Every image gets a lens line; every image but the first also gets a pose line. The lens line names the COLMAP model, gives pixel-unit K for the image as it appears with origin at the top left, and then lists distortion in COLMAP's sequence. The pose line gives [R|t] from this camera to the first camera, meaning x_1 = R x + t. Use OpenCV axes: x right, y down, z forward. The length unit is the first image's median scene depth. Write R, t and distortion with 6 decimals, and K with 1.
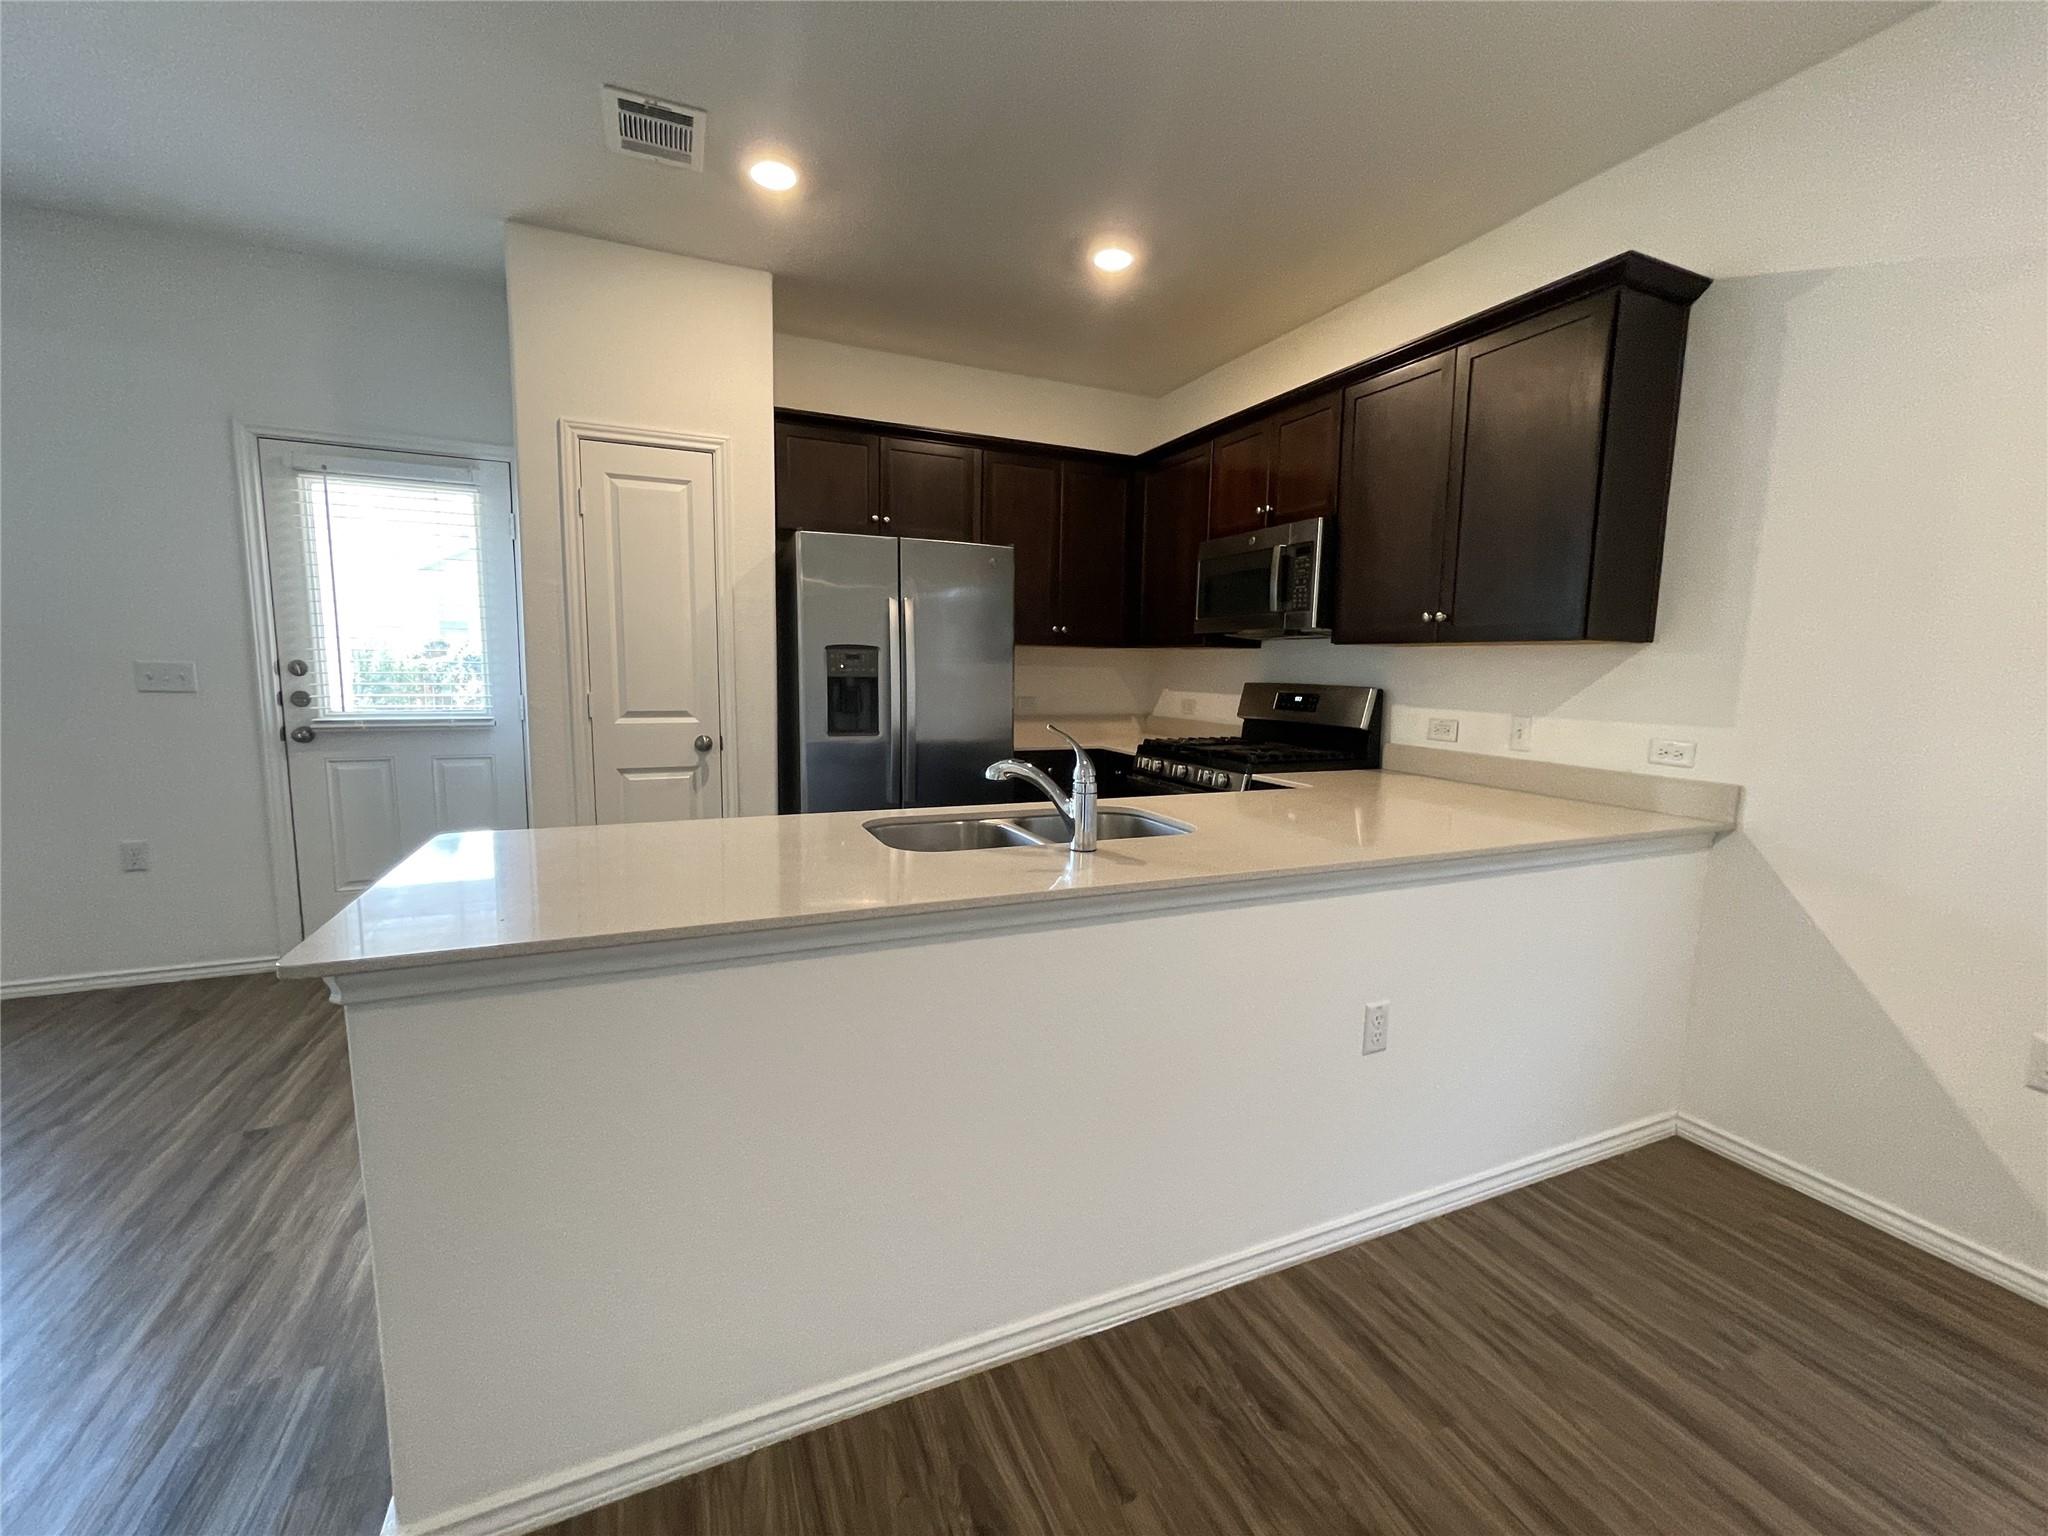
lens RADIAL K [[830.6, 0, 1032.4], [0, 830.6, 765.1], [0, 0, 1]] dist [-0.011835, 0.001940]
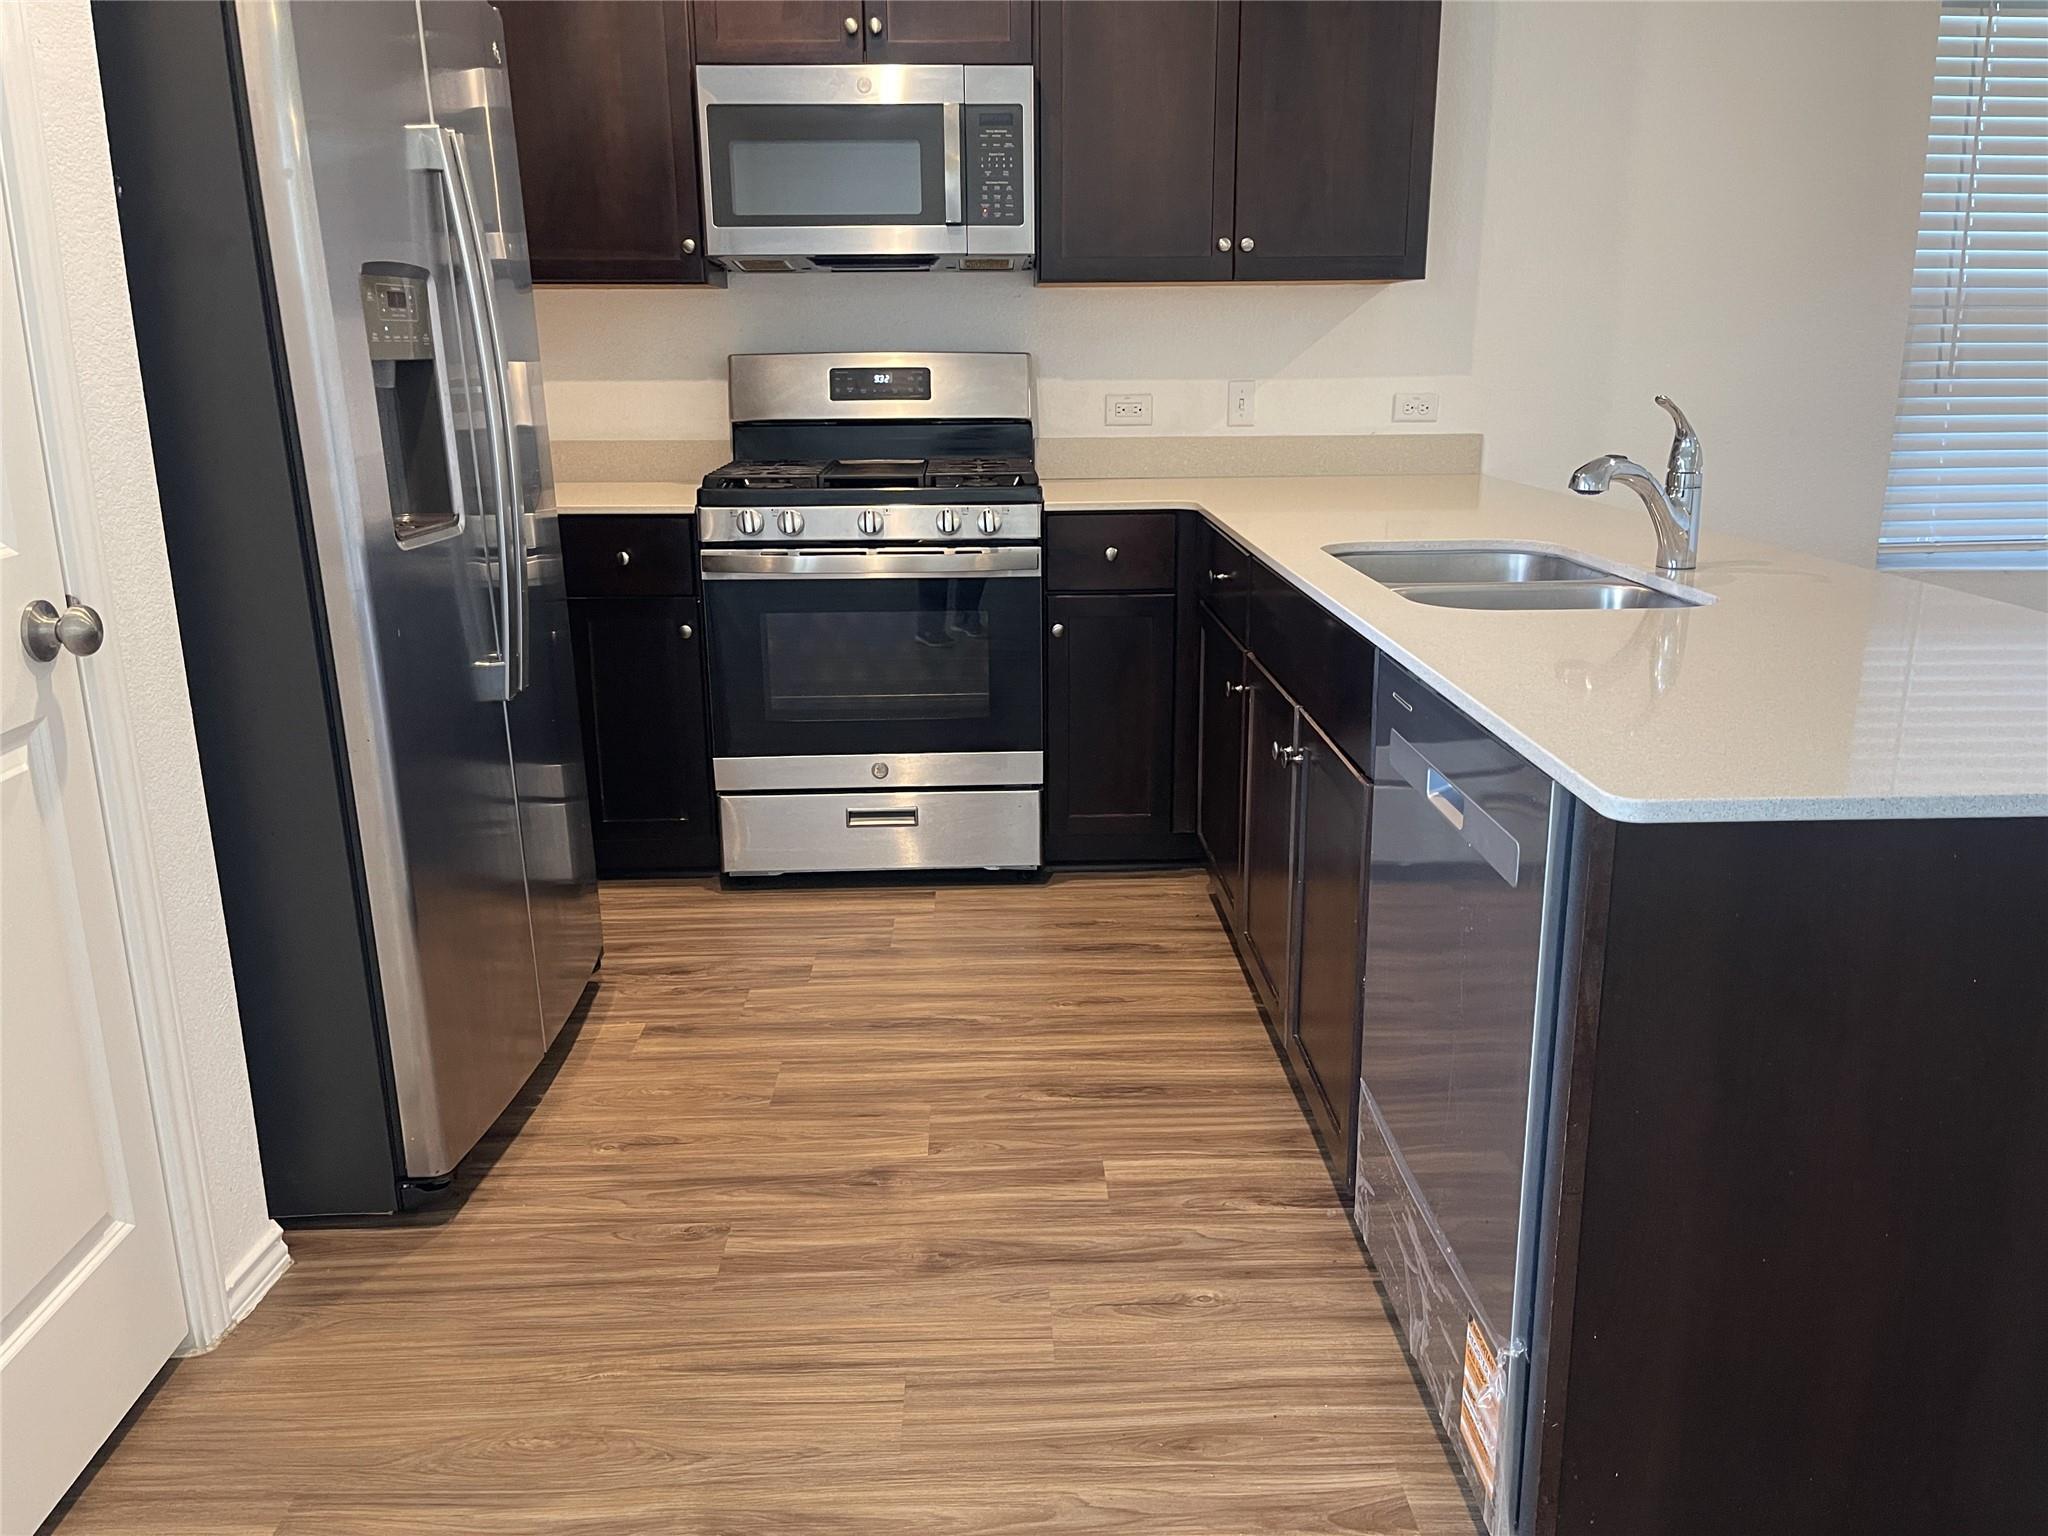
lens RADIAL K [[1560.0, 0, 1028.1], [0, 1560.0, 774.7], [0, 0, 1]] dist [0.020647, -0.032350]
pose [[0.375550, -0.266361, 0.887701, -0.760485], [0.128189, 0.963534, 0.234884, -0.061795], [-0.917894, 0.025583, 0.396000, 0.516889]]
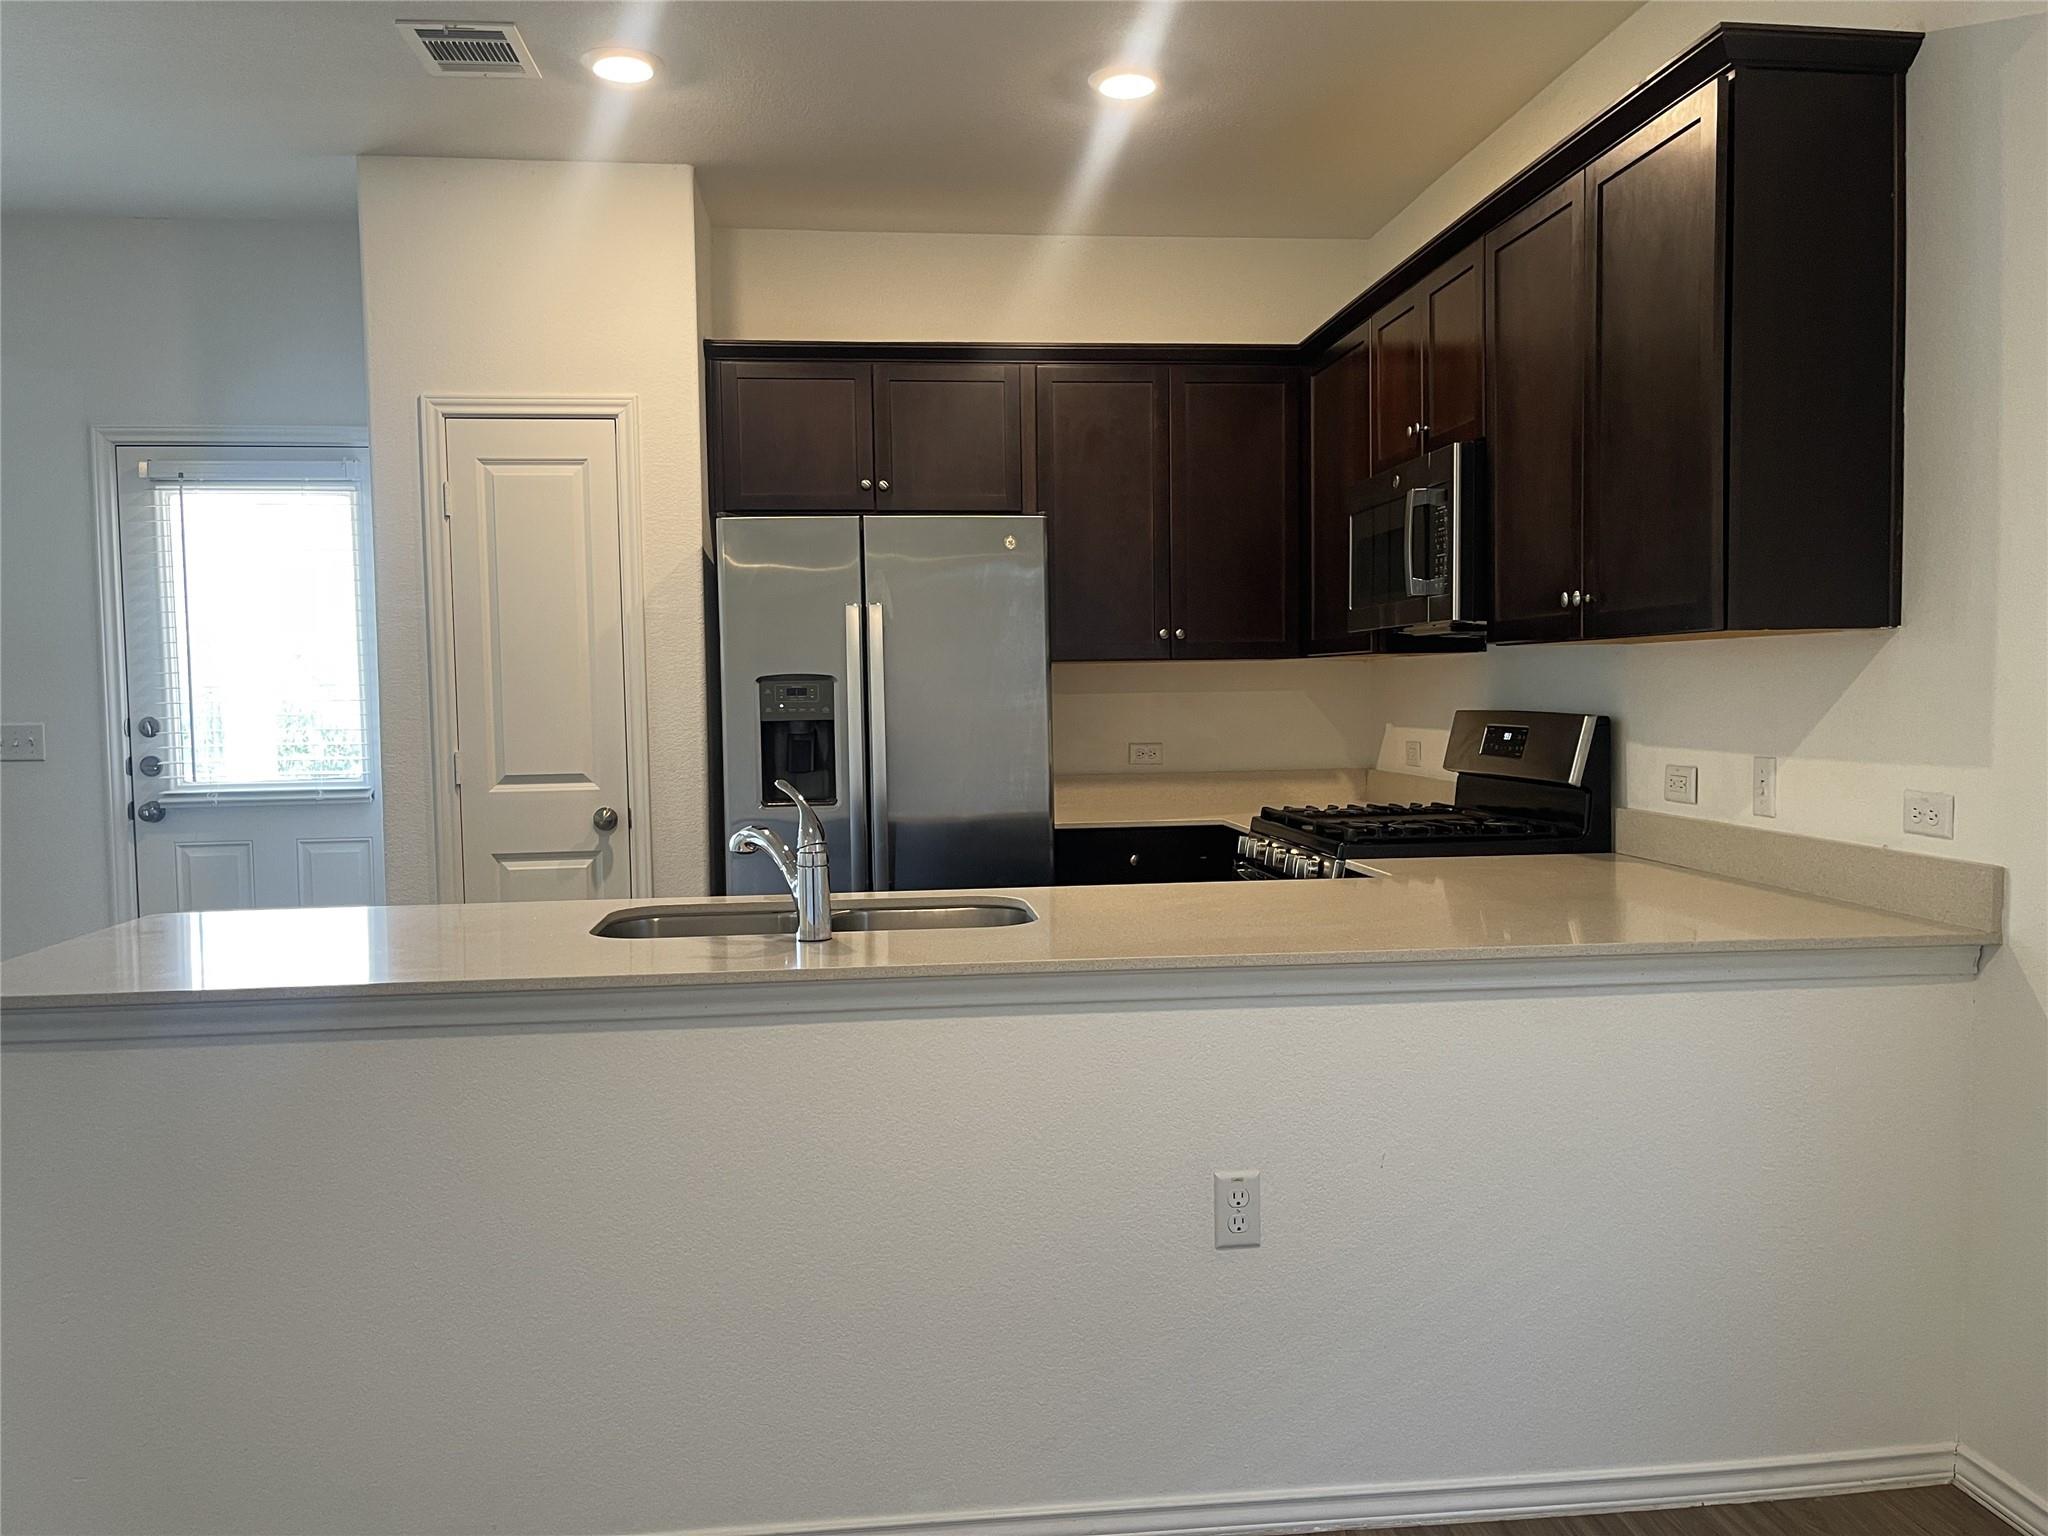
lens RADIAL K [[1560.0, 0, 1032.4], [0, 1560.0, 779.0], [0, 0, 1]] dist [0.020647, -0.032350]
pose [[0.954879, -0.016064, -0.296559, 0.361363], [-0.001913, 0.998183, -0.060228, 0.020347], [0.296988, 0.058078, 0.953113, -0.177061]]
